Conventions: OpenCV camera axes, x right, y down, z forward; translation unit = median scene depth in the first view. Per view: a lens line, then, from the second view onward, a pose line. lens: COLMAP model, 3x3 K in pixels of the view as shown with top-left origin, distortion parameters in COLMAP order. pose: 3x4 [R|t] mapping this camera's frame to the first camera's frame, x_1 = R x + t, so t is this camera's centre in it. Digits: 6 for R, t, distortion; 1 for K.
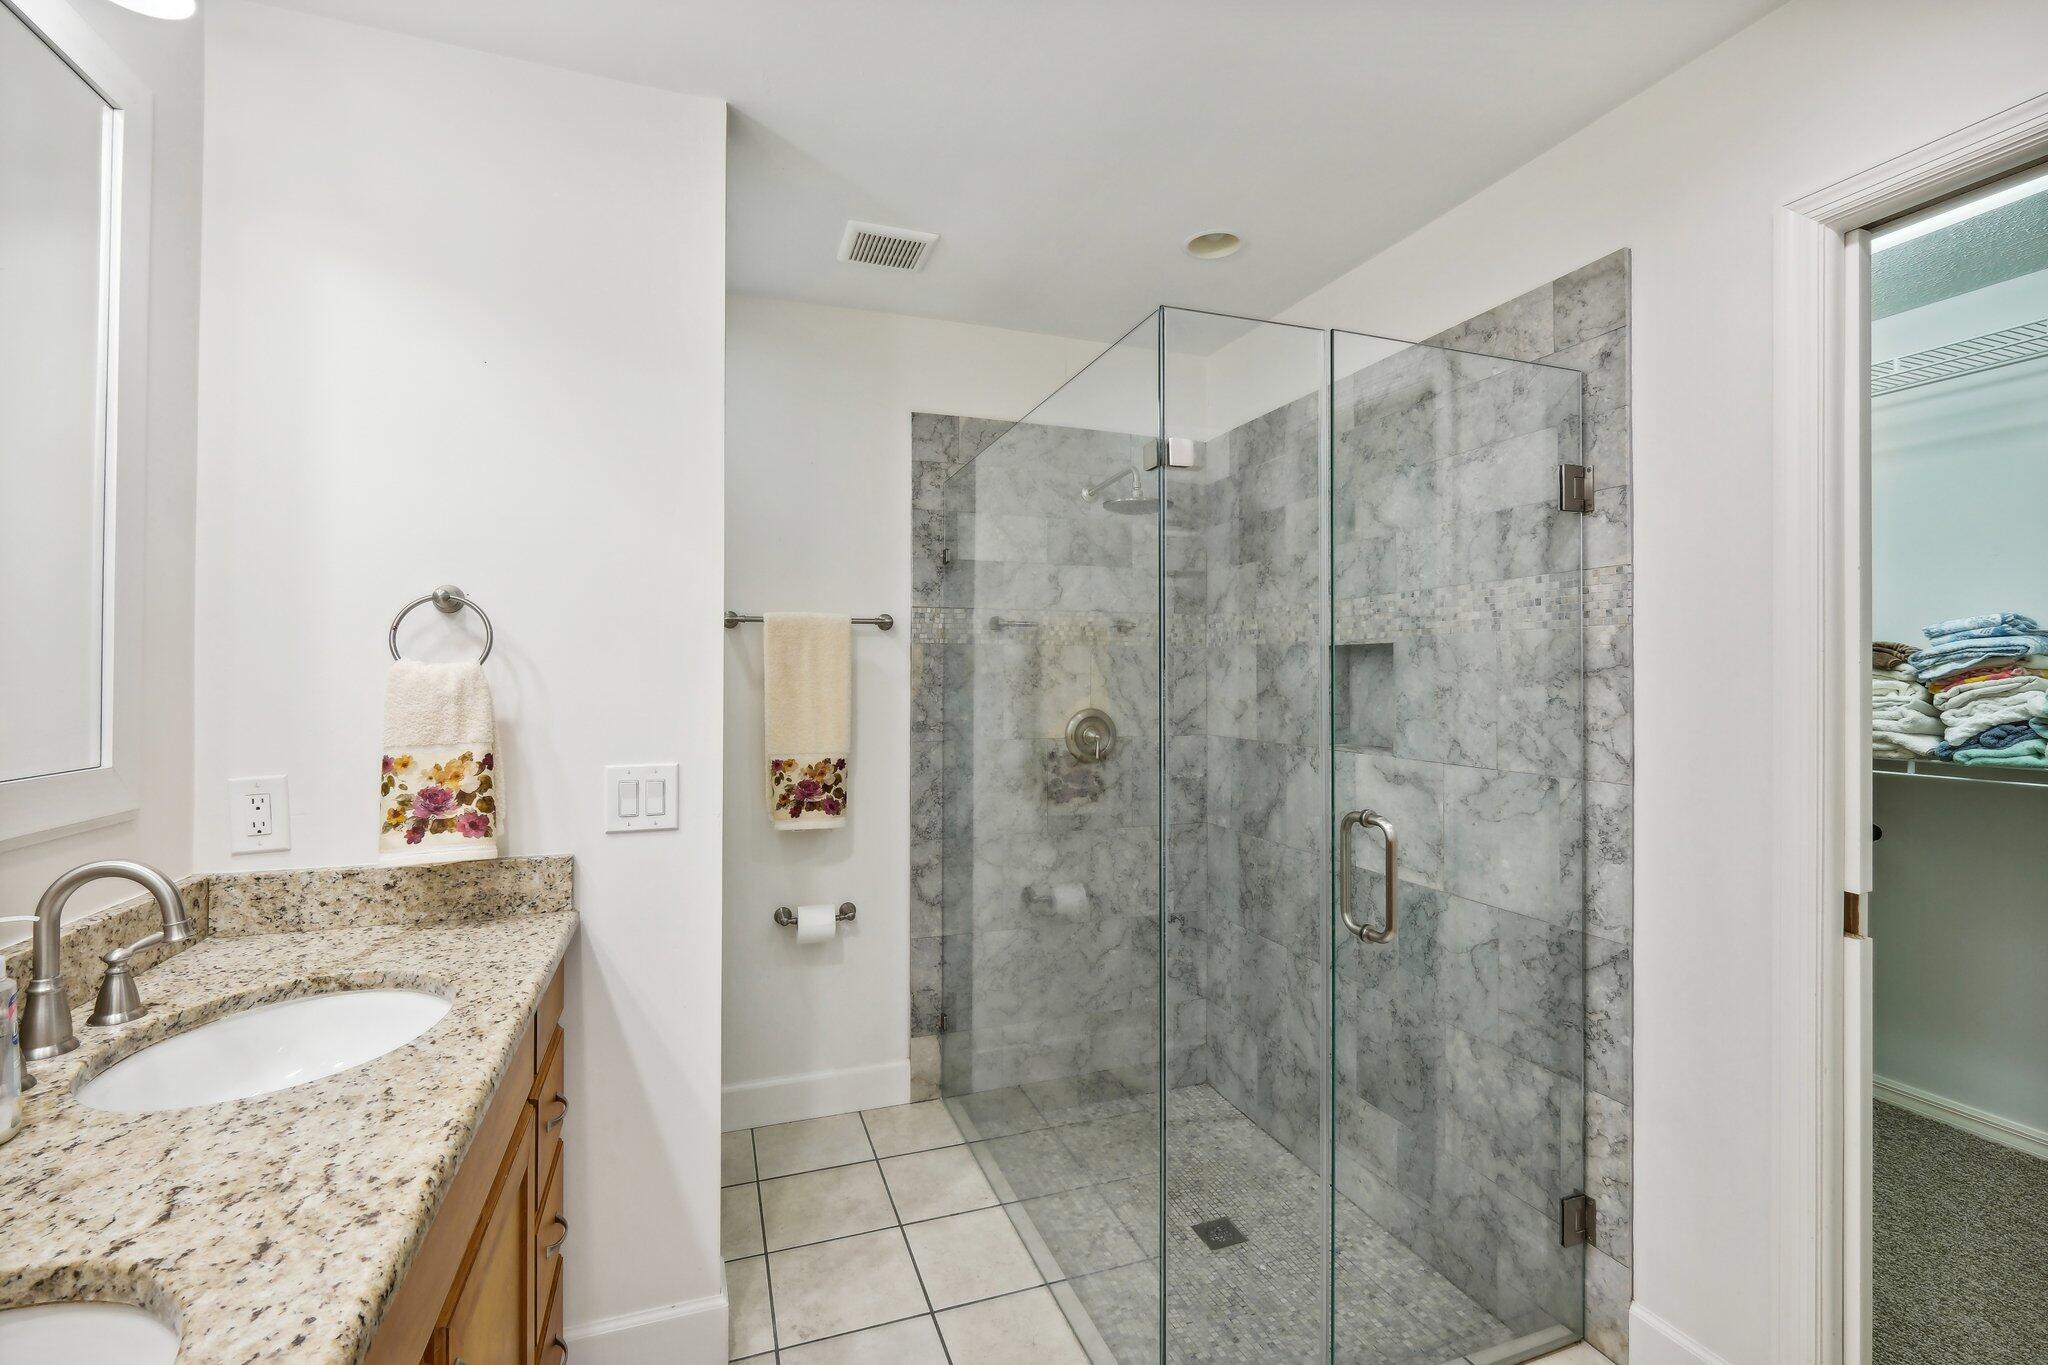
lens RADIAL K [[905.3, 0, 1019.9], [0, 905.3, 671.6], [0, 0, 1]] dist [-0.003786, -0.000358]
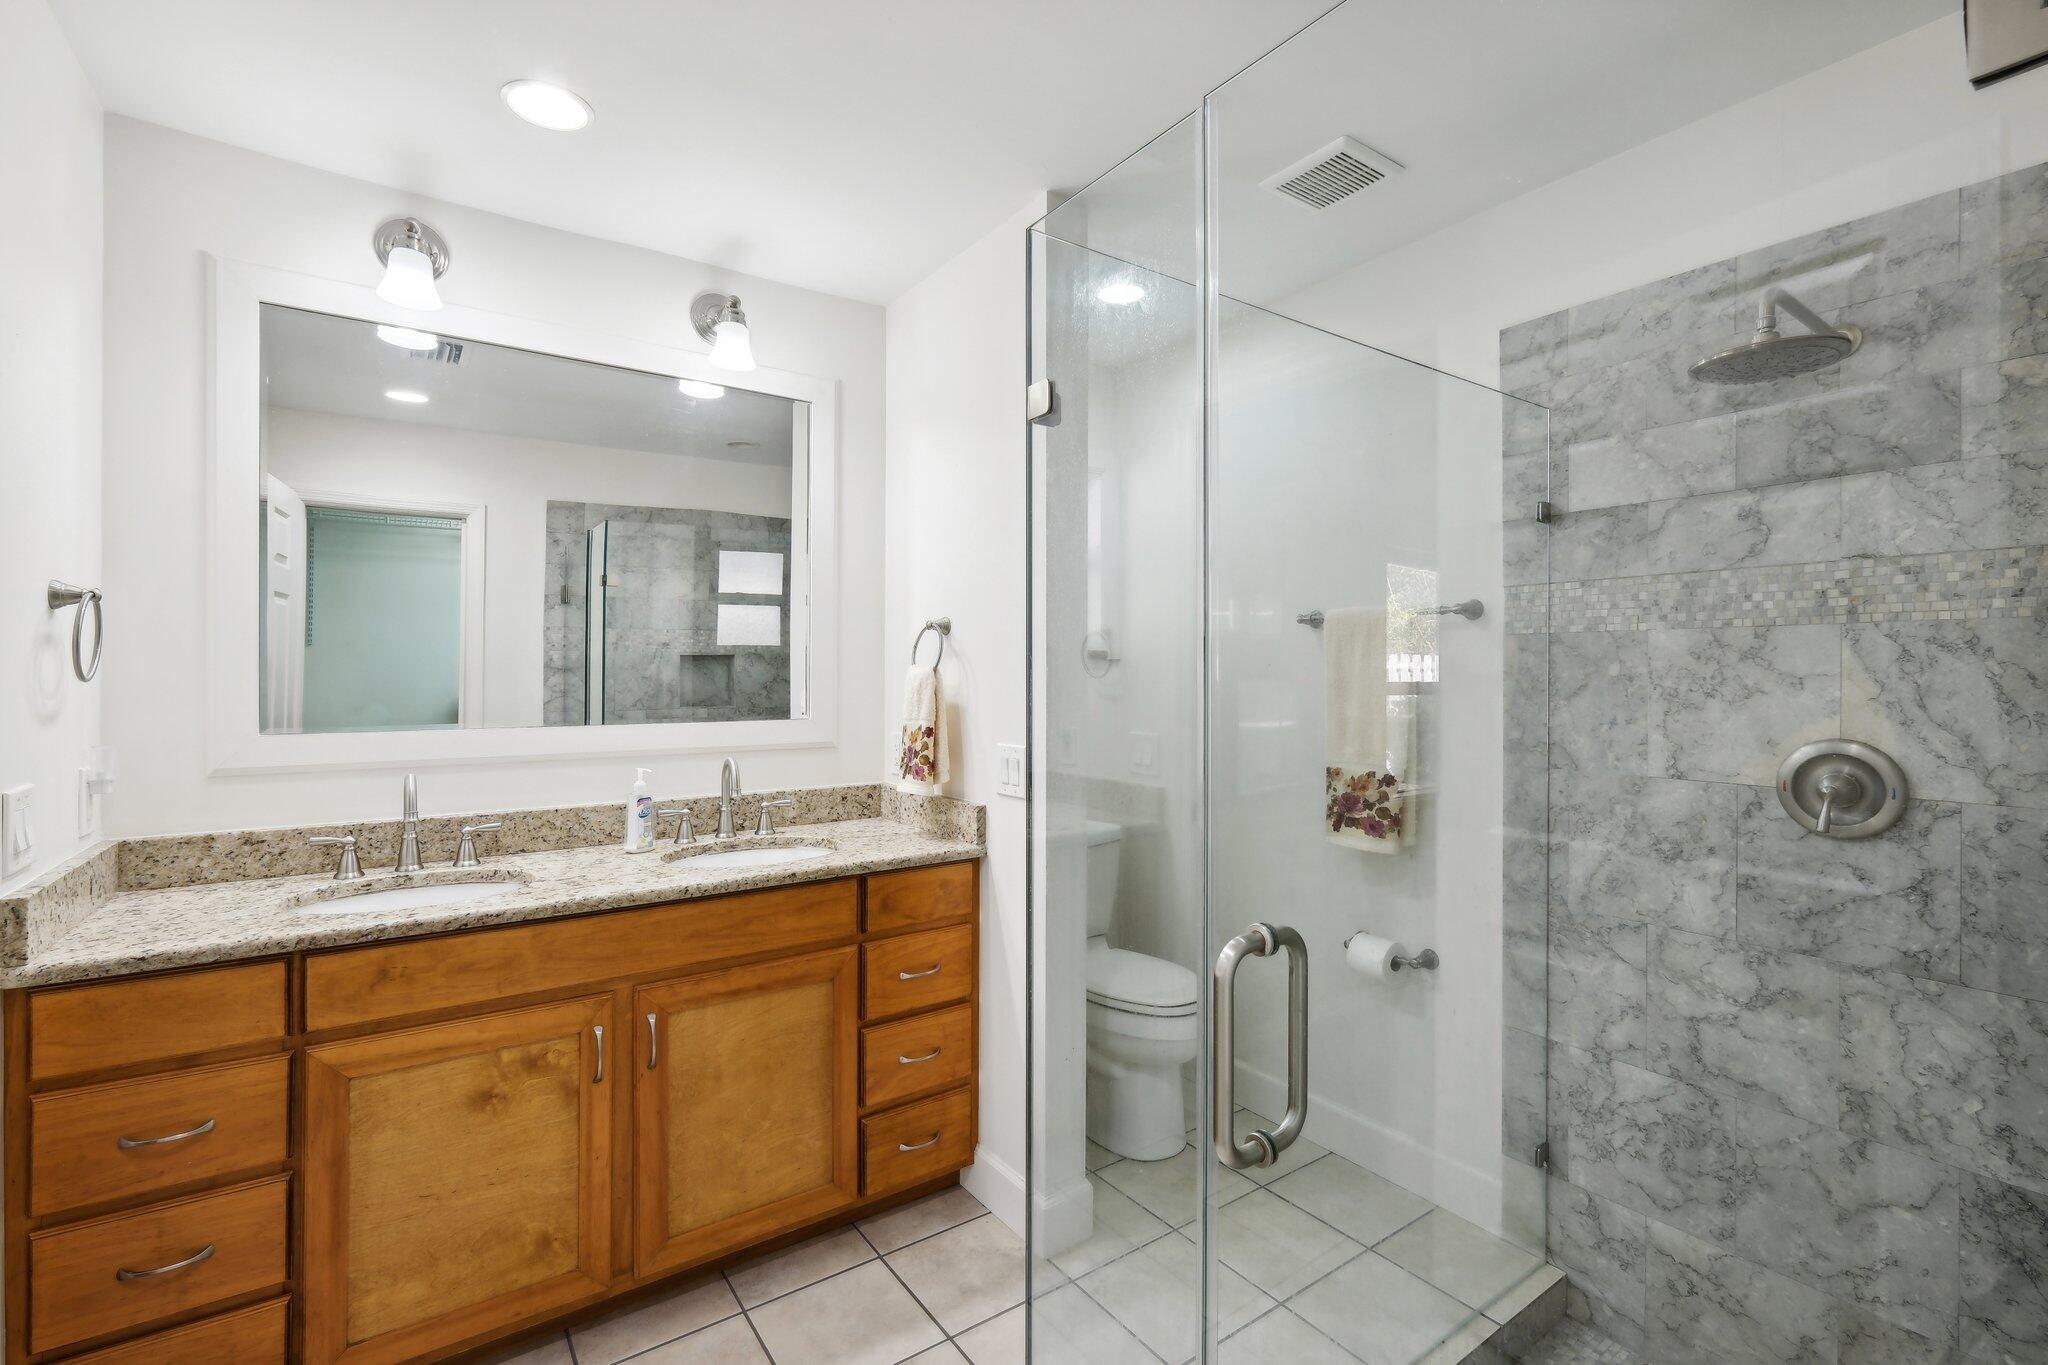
lens RADIAL K [[895.3, 0, 1024.0], [0, 895.3, 682.5], [0, 0, 1]] dist [-0.000859, 0.000016]
pose [[0.269428, 0.007118, -0.962994, 0.490415], [-0.000391, 0.999973, 0.007282, 0.003082], [0.963020, -0.001585, 0.269424, 0.407297]]
